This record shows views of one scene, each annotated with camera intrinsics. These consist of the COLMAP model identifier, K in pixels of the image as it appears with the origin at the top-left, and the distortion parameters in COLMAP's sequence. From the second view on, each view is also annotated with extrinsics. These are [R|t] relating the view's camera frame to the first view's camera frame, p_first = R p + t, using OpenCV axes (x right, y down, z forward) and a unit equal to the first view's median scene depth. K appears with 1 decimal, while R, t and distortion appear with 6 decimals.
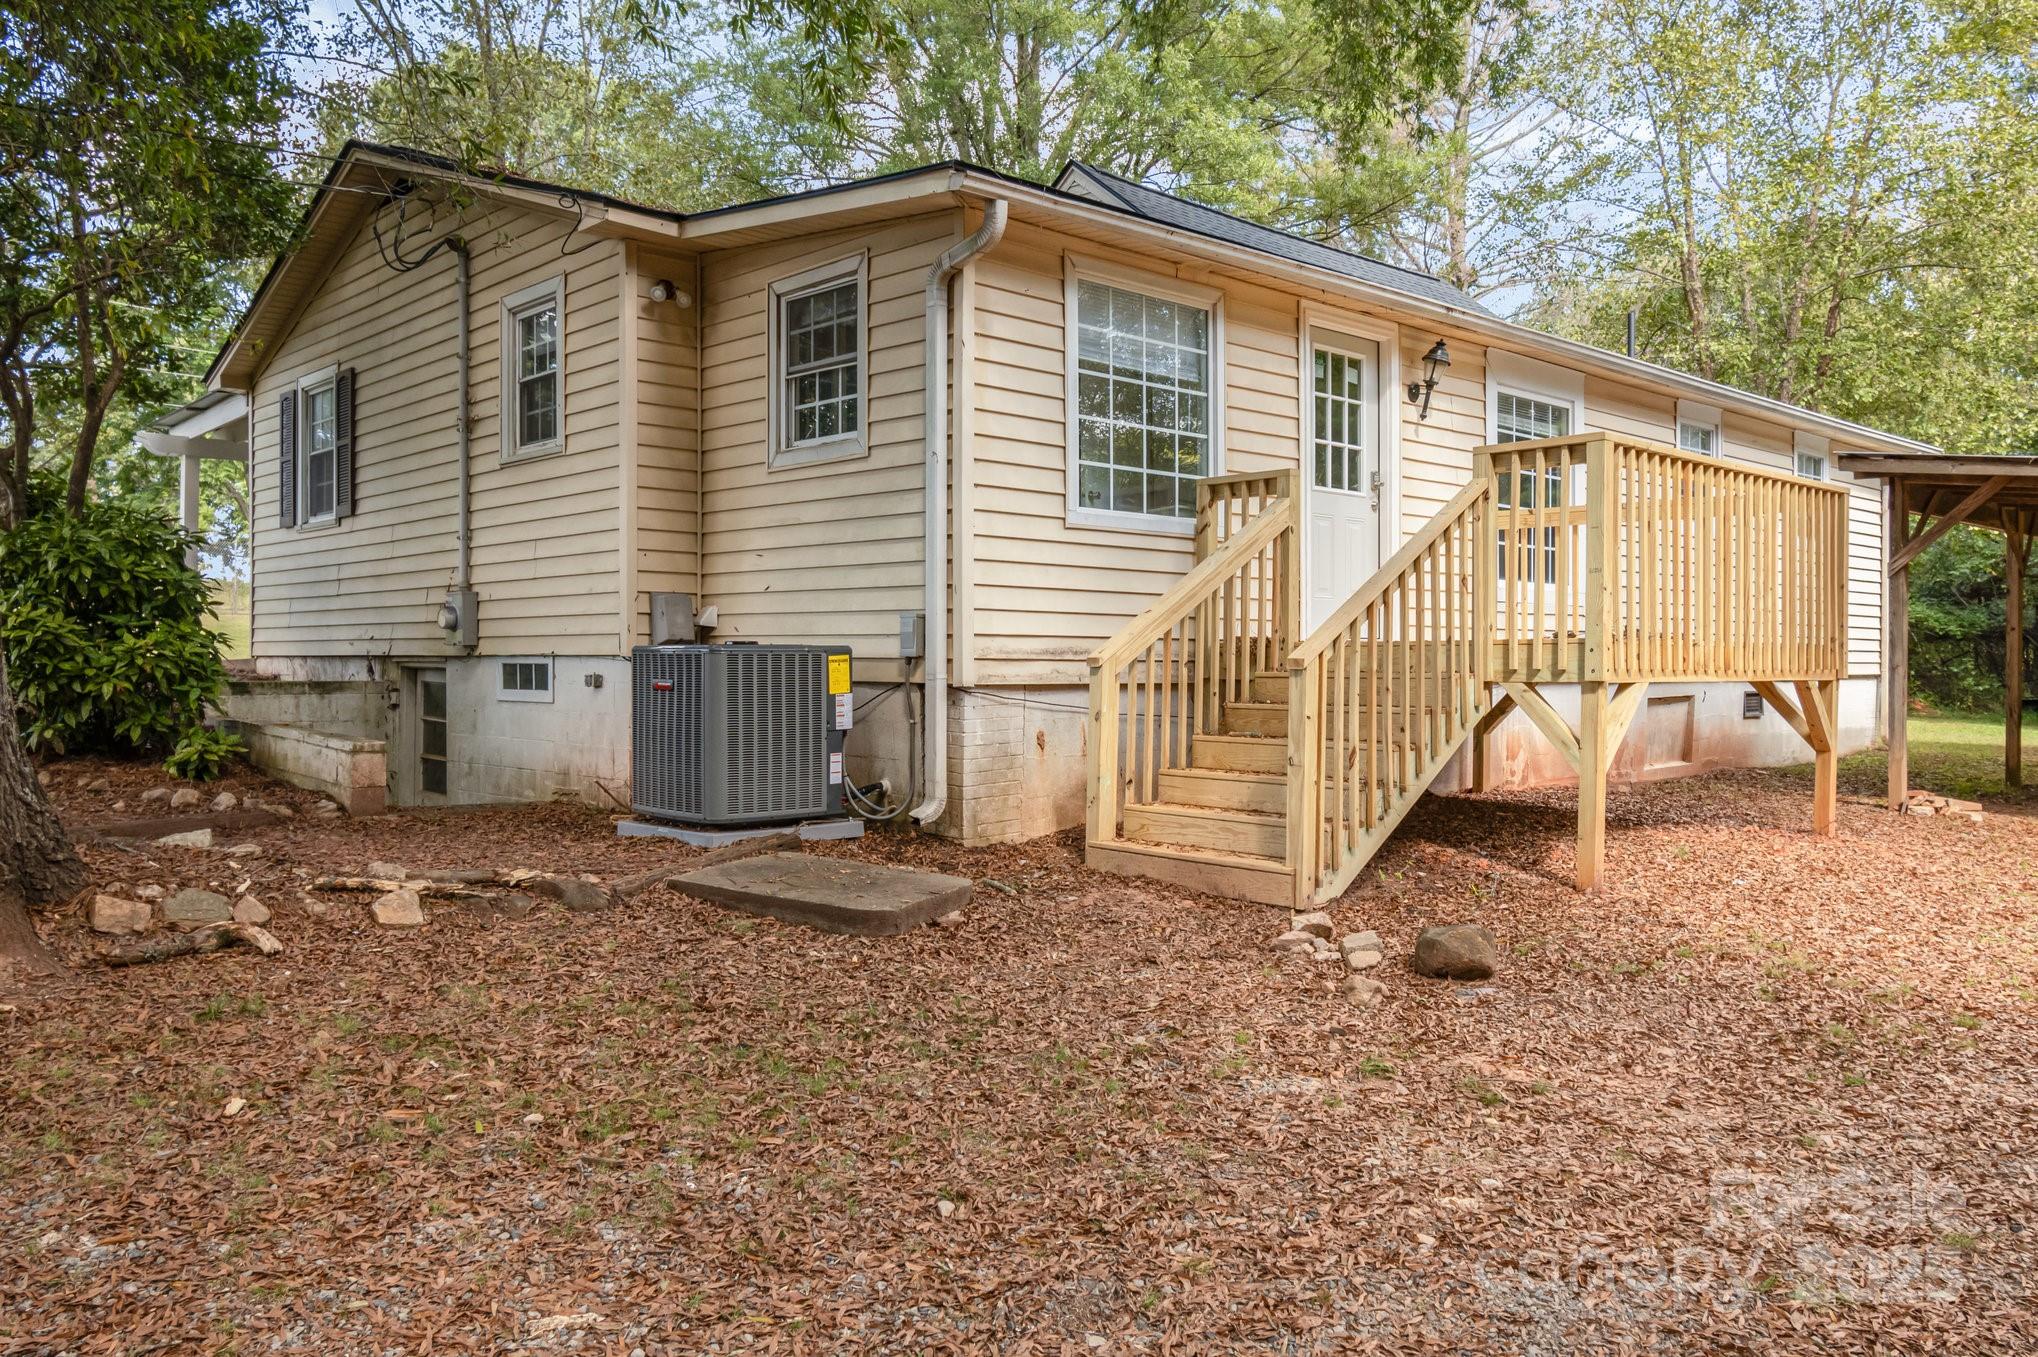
lens RADIAL K [[1624.6, 0, 1023.5], [0, 1624.6, 680.1], [0, 0, 1]] dist [-0.014902, -0.003668]
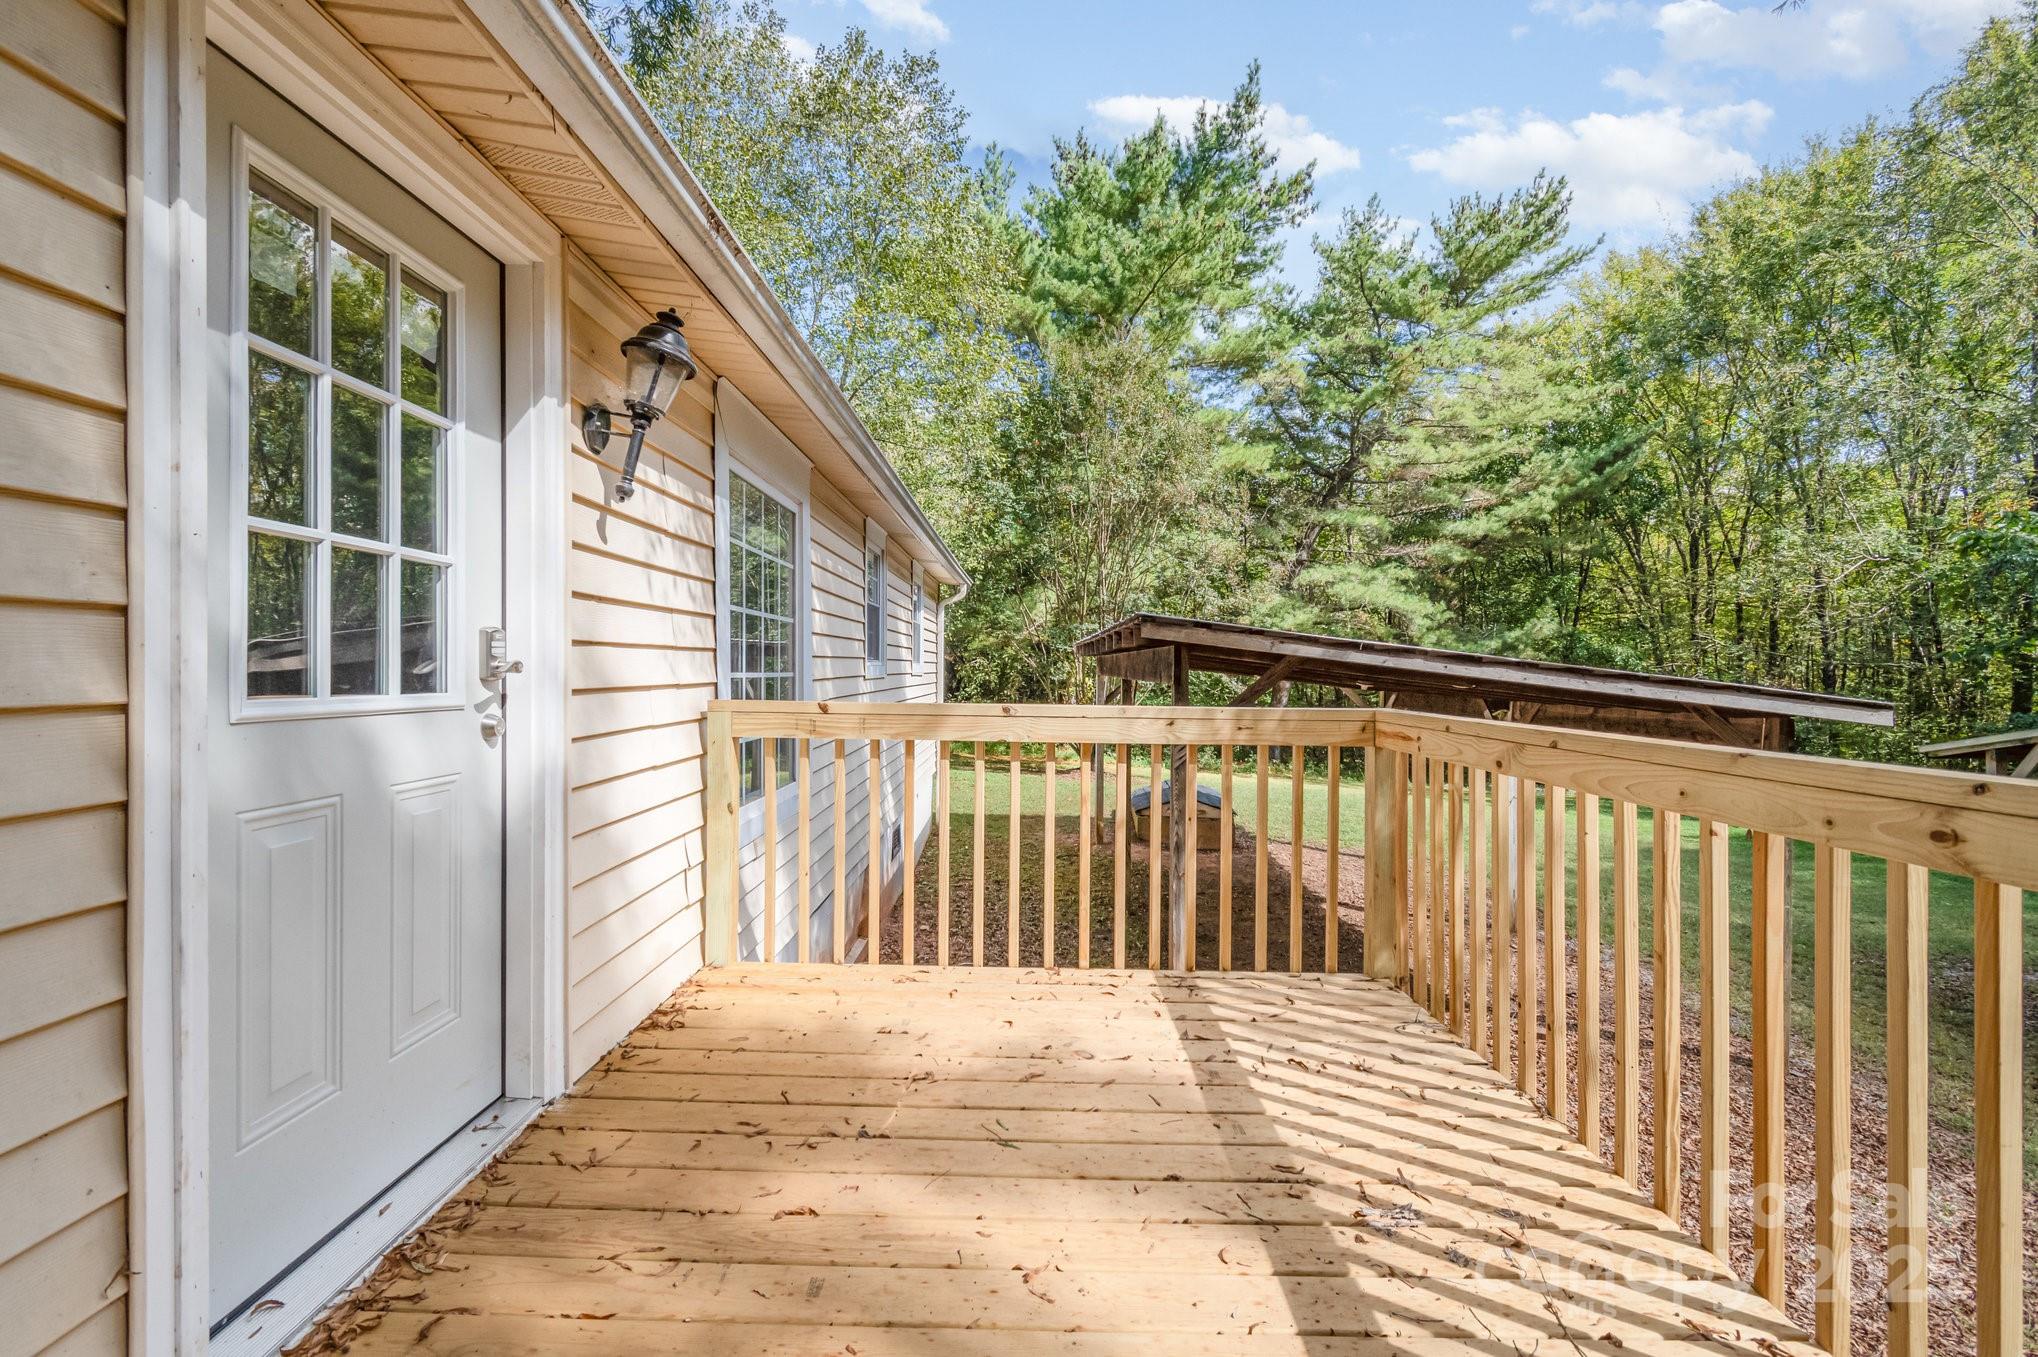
lens RADIAL K [[902.2, 0, 1021.7], [0, 902.2, 667.4], [0, 0, 1]] dist [0.003551, 0.000395]
pose [[0.679517, 0.002222, 0.733657, 0.152003], [0.003115, 0.999978, -0.005914, -0.119009], [-0.733653, 0.006304, 0.679495, 0.785152]]
